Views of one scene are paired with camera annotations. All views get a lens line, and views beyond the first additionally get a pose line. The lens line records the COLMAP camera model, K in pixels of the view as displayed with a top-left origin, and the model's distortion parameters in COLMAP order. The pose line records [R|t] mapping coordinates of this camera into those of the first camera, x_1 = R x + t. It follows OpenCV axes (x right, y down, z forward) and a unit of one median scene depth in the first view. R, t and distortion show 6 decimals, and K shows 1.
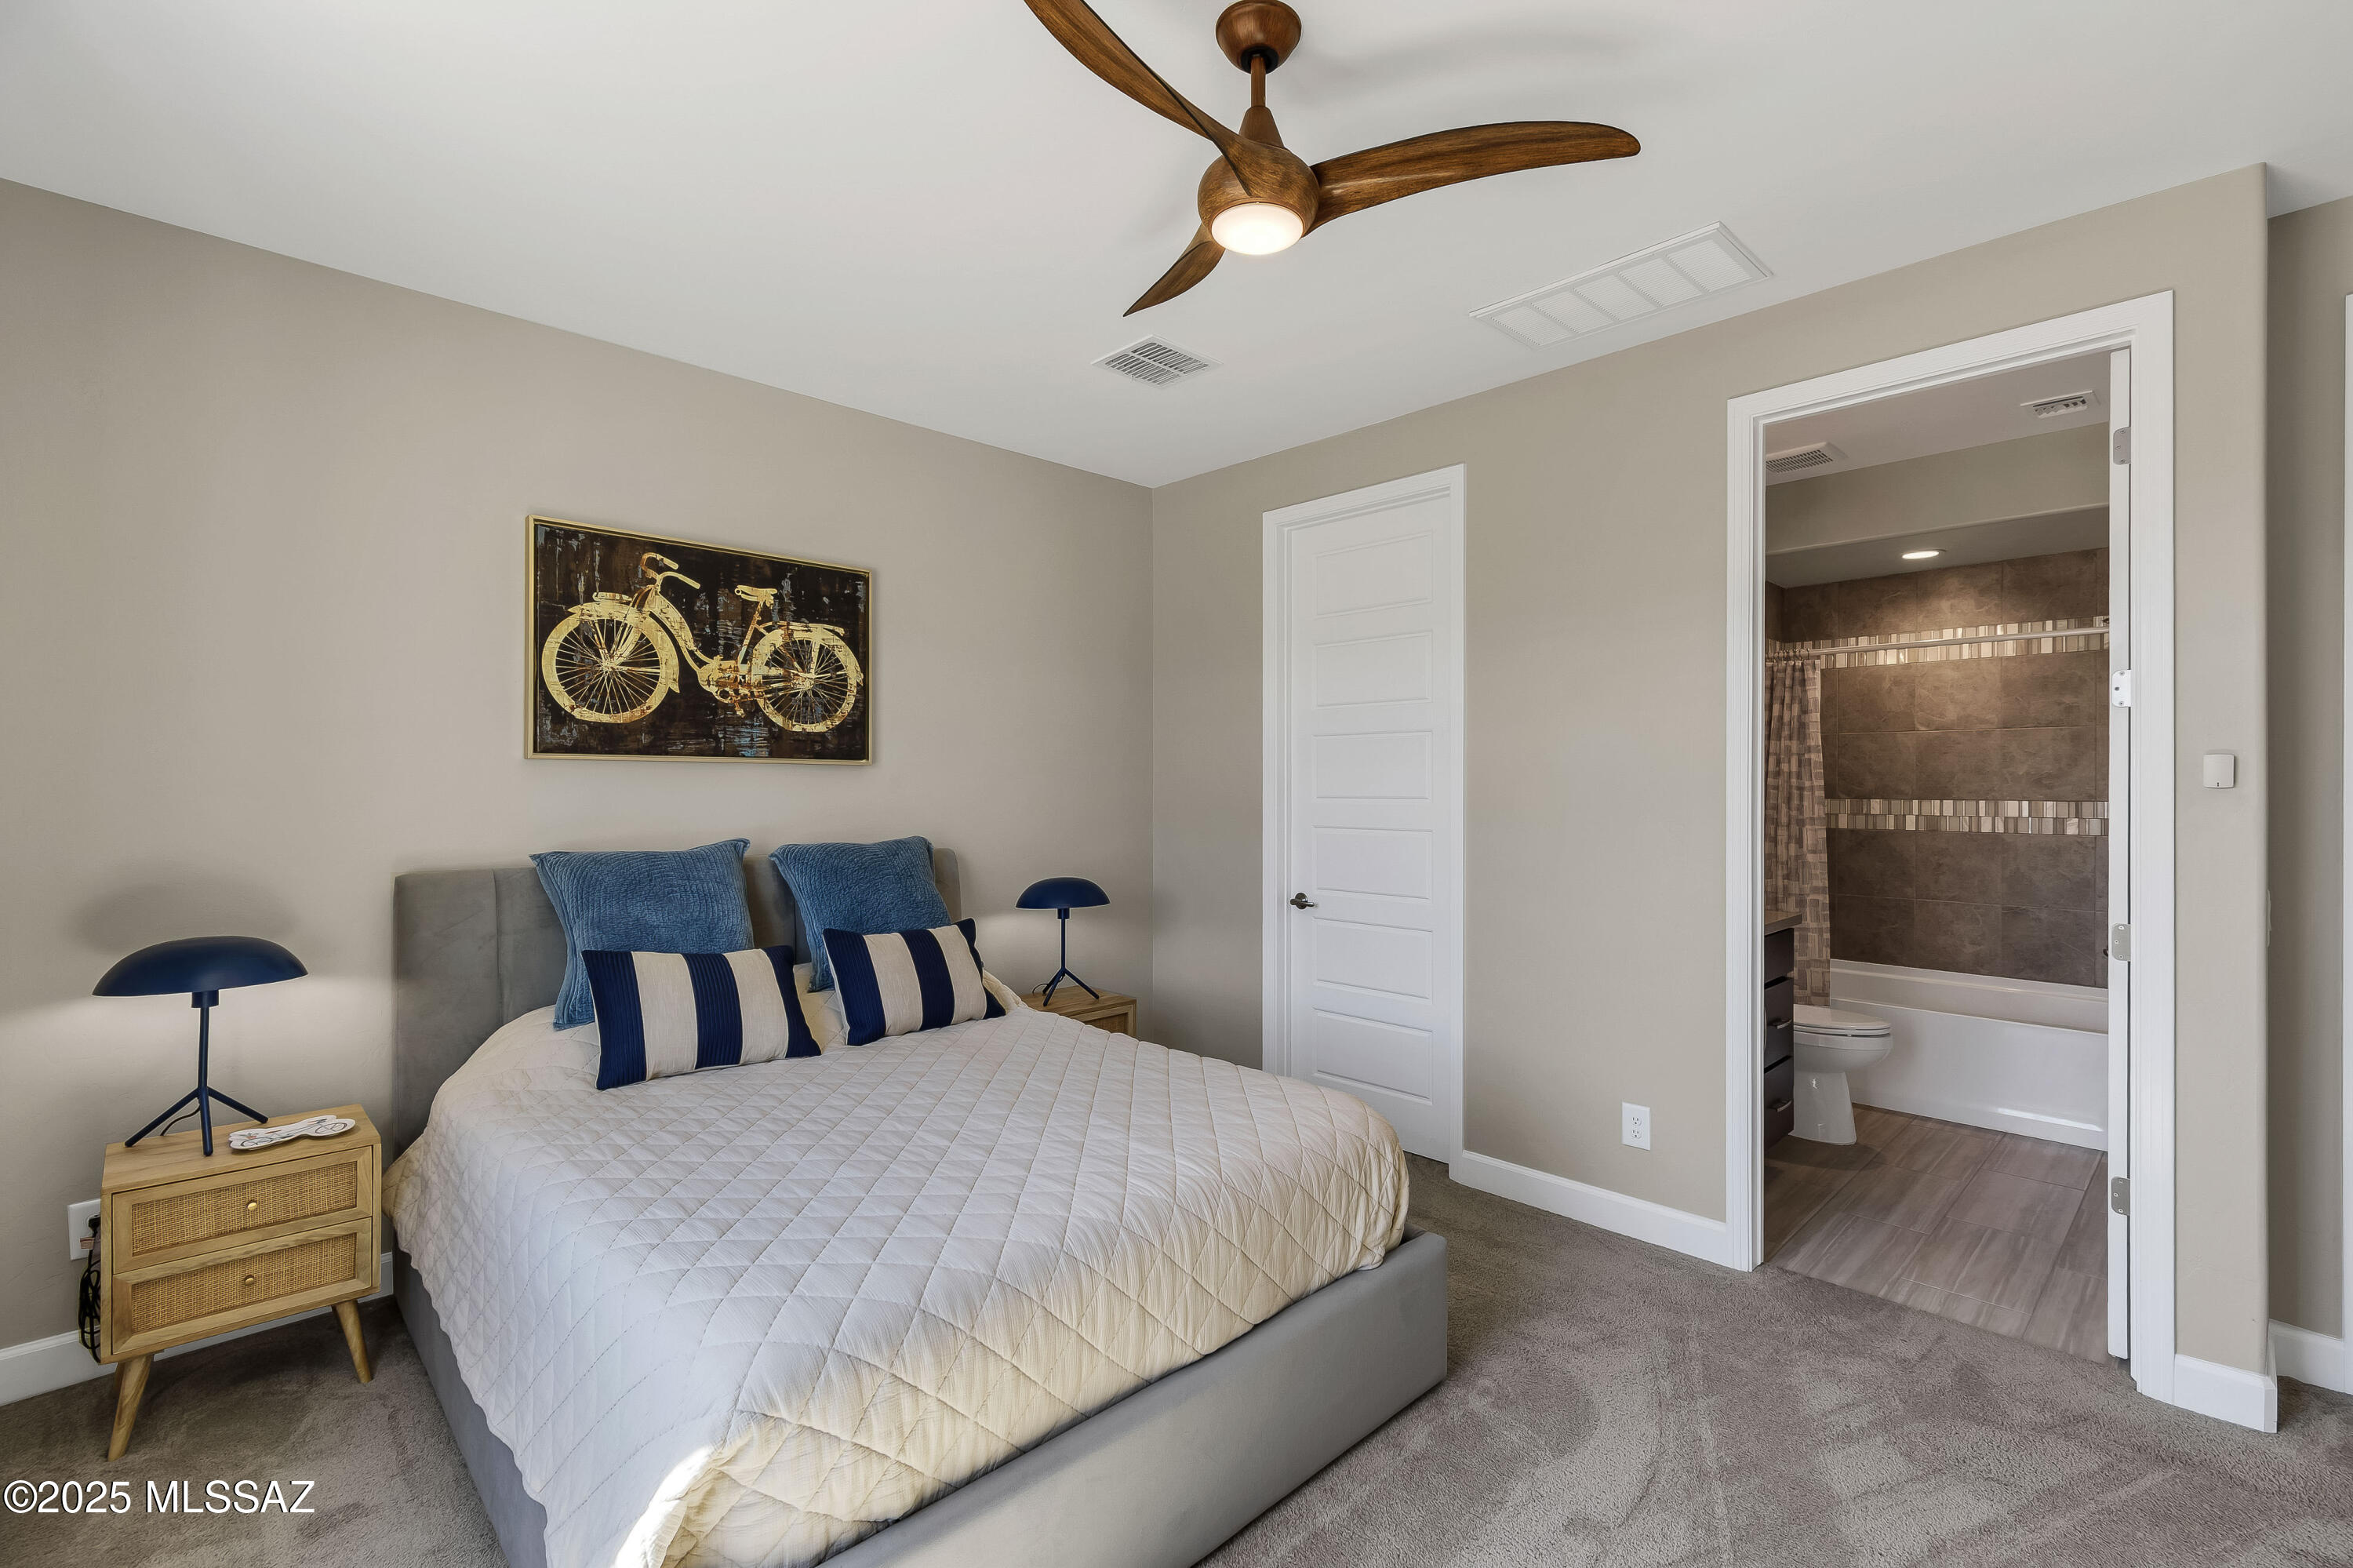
lens RADIAL K [[1032.6, 0, 1219.4], [0, 1032.6, 797.9], [0, 0, 1]] dist [0.011669, -0.006293]
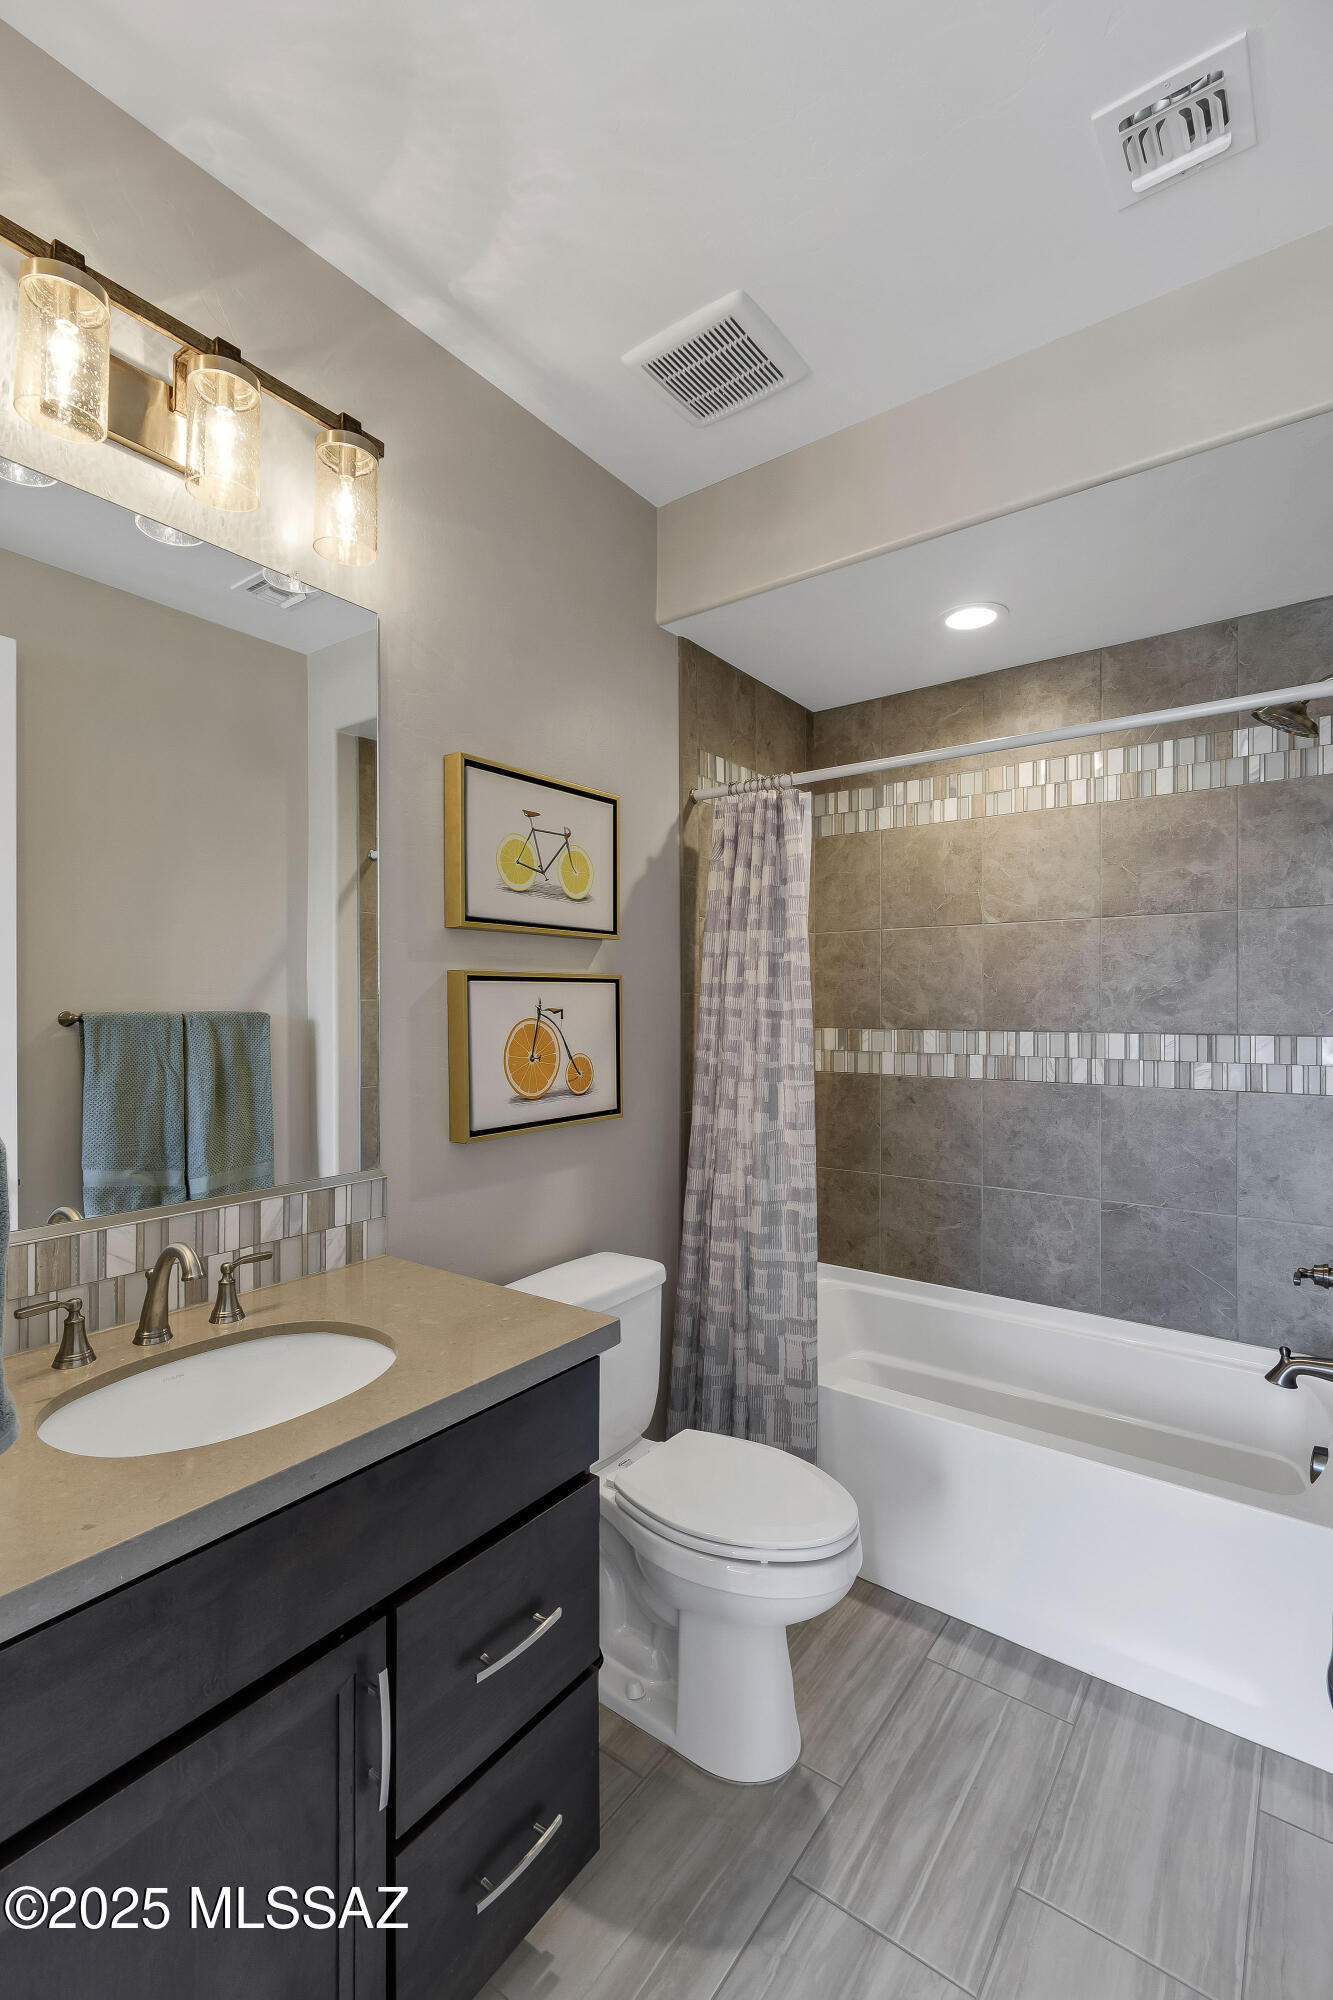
lens RADIAL K [[894.8, 0, 659.6], [0, 894.8, 1020.6], [0, 0, 1]] dist [0.001562, 0.000164]
pose [[0.989193, -0.003001, 0.146591, 0.420532], [0.002820, 0.999995, 0.001440, -0.006501], [-0.146594, -0.001011, 0.989196, 0.515653]]
